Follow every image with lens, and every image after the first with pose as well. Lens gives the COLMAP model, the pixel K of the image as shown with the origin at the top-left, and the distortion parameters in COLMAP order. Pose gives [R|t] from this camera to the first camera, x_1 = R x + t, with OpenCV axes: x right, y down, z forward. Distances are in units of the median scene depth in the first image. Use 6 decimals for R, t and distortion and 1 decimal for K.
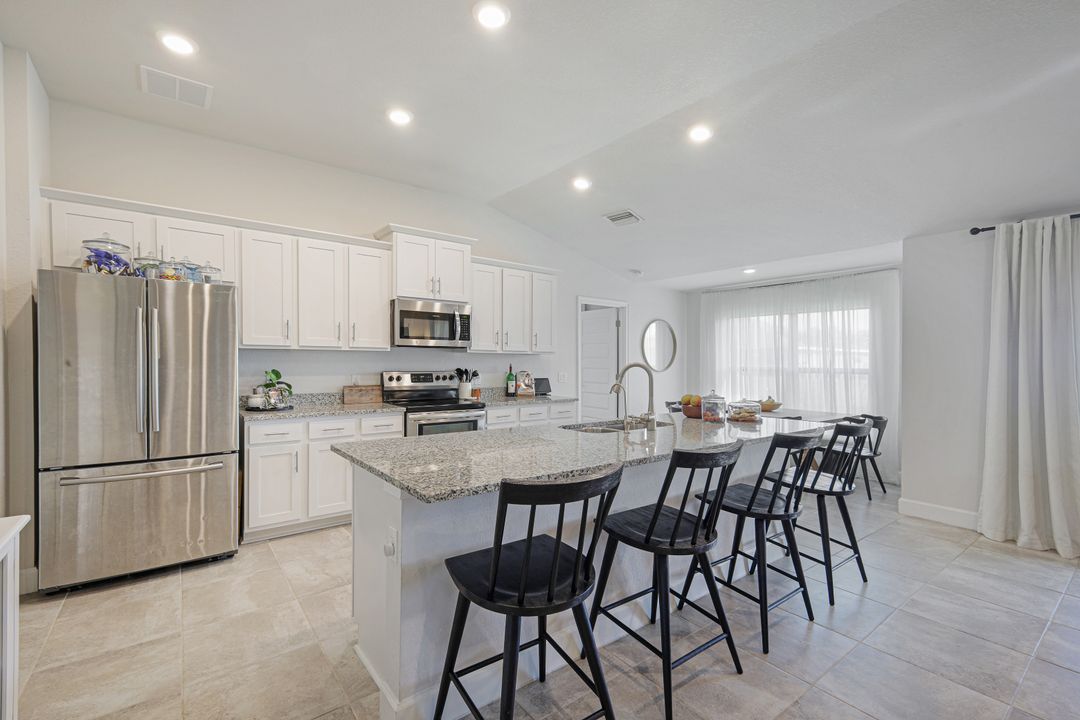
lens RADIAL K [[478.5, 0, 541.5], [0, 478.5, 358.6], [0, 0, 1]] dist [0.004185, 0.000251]
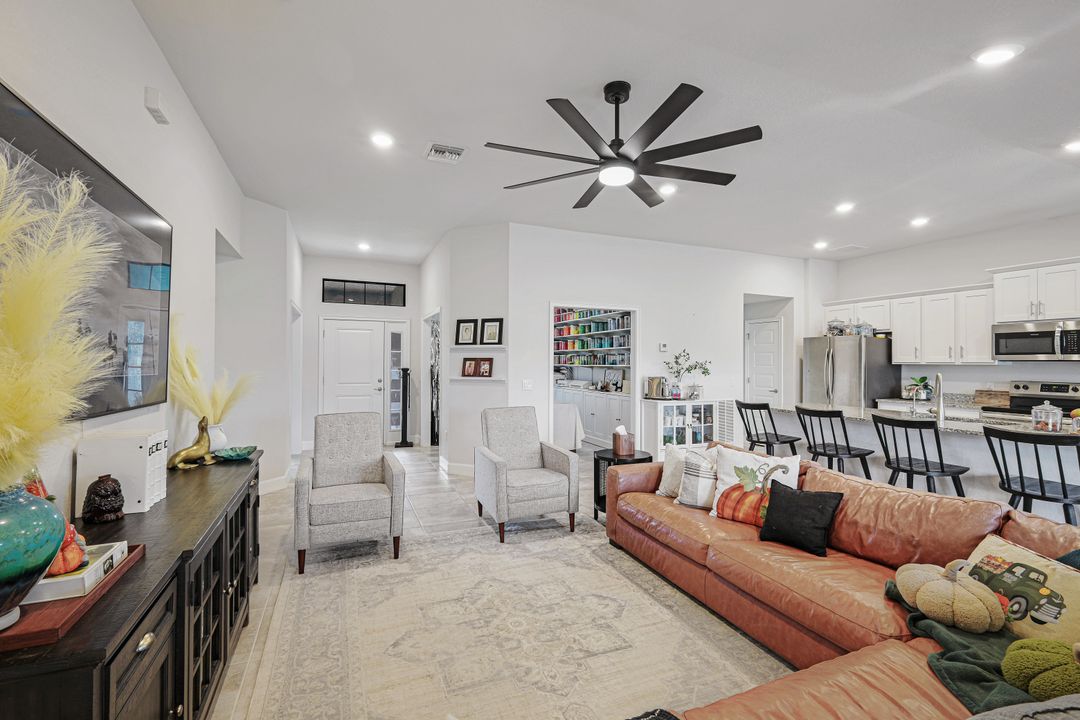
lens RADIAL K [[478.5, 0, 541.5], [0, 478.5, 358.6], [0, 0, 1]] dist [0.004185, 0.000251]
pose [[-0.256817, -0.017881, -0.966295, 1.169320], [-0.006805, 0.999838, -0.016693, -0.001873], [0.966436, 0.002289, -0.256897, 0.131048]]
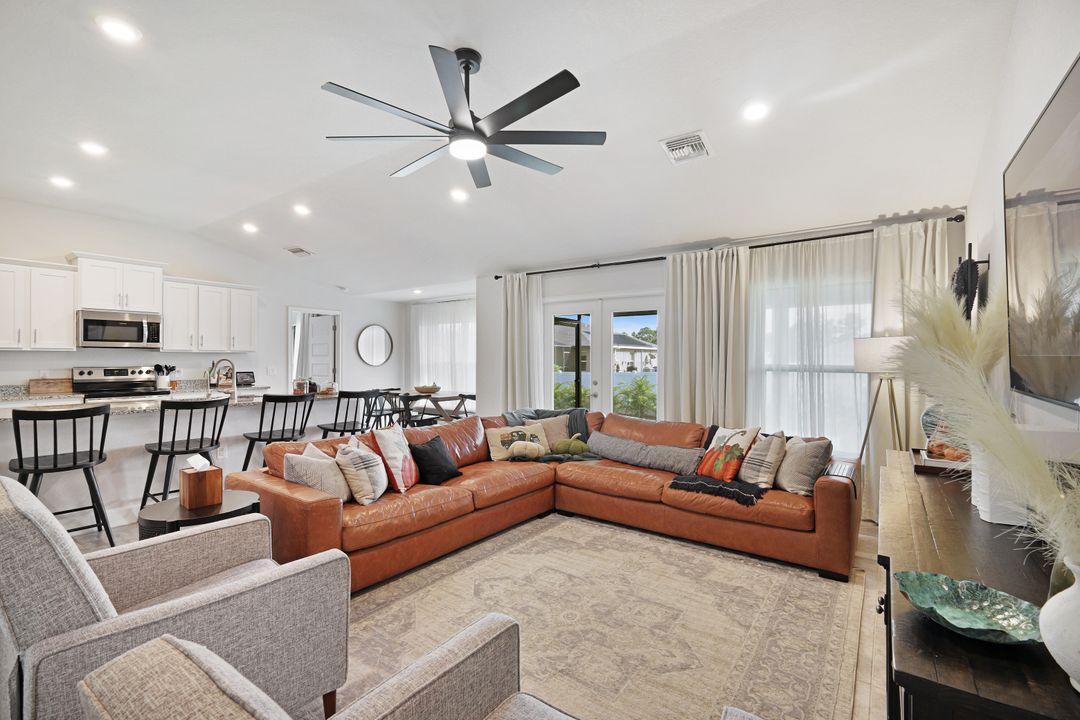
lens RADIAL K [[482.2, 0, 546.3], [0, 482.2, 350.2], [0, 0, 1]] dist [-0.002371, -0.000543]
pose [[0.957331, -0.004959, 0.288951, 0.469525], [0.009071, 0.999876, -0.012896, 0.009284], [-0.288851, 0.014967, 0.957257, -0.532682]]
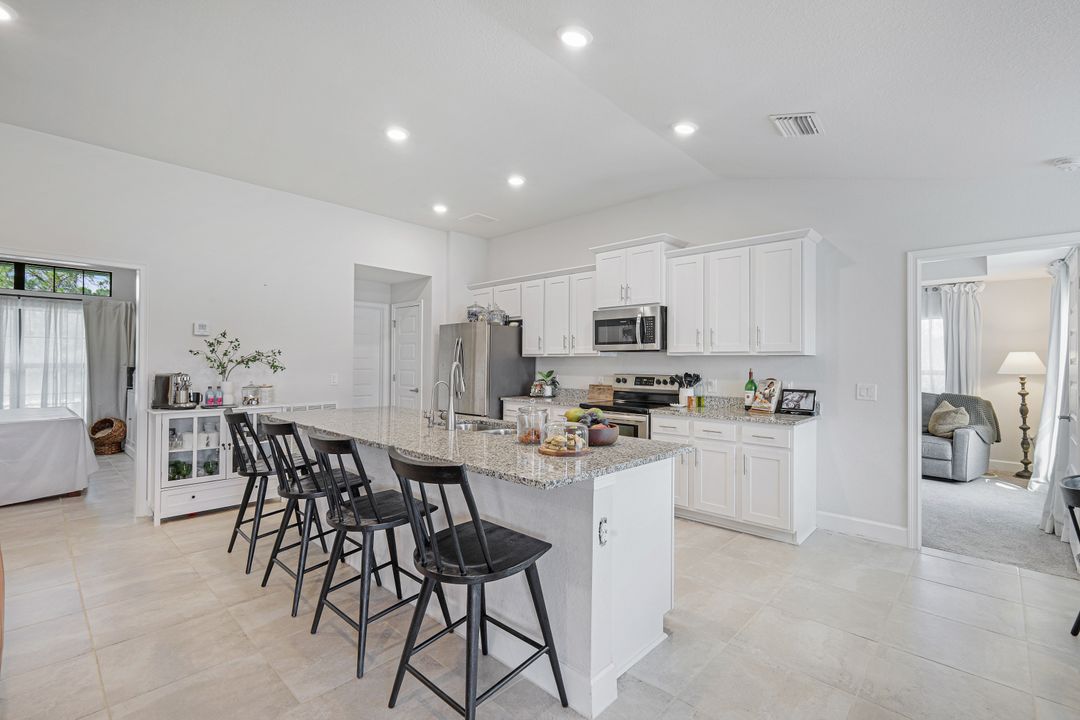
lens RADIAL K [[478.5, 0, 541.5], [0, 478.5, 358.6], [0, 0, 1]] dist [0.004185, 0.000251]
pose [[0.161305, -0.018052, -0.986739, 0.749496], [-0.002646, 0.999821, -0.018724, 0.011934], [0.986901, 0.005631, 0.161229, 0.625072]]
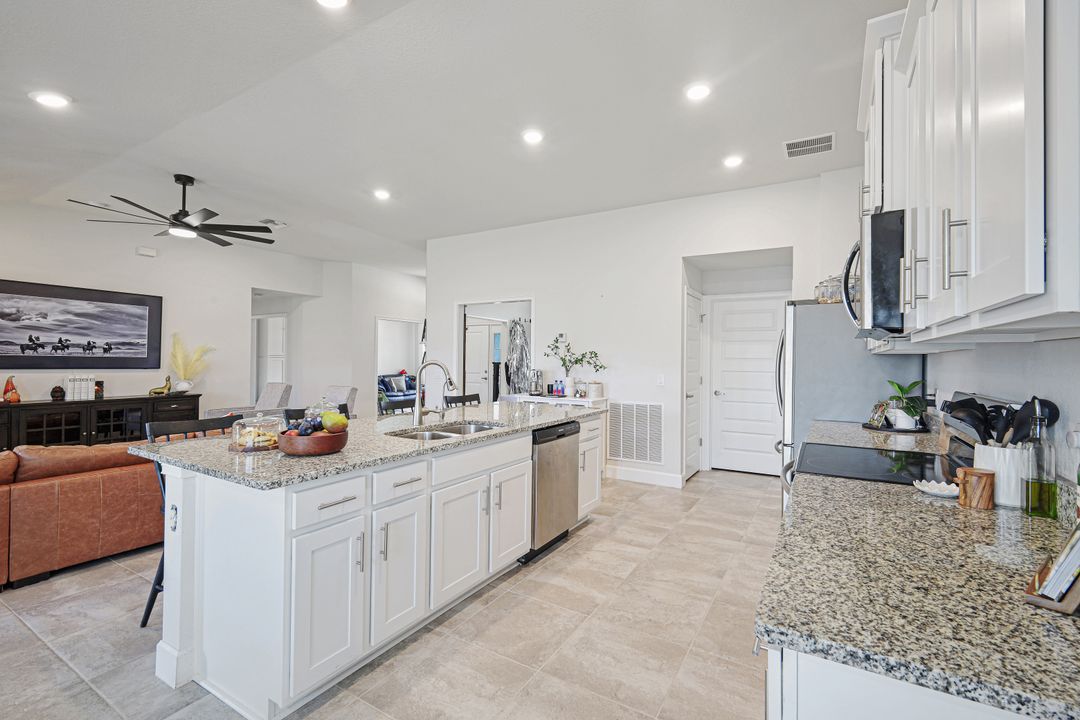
lens RADIAL K [[478.5, 0, 541.5], [0, 478.5, 358.6], [0, 0, 1]] dist [0.004185, 0.000251]
pose [[-0.929895, -0.021084, -0.367220, 0.223678], [-0.018806, 0.999775, -0.009781, 0.007408], [0.367344, -0.002189, -0.930083, 1.254036]]
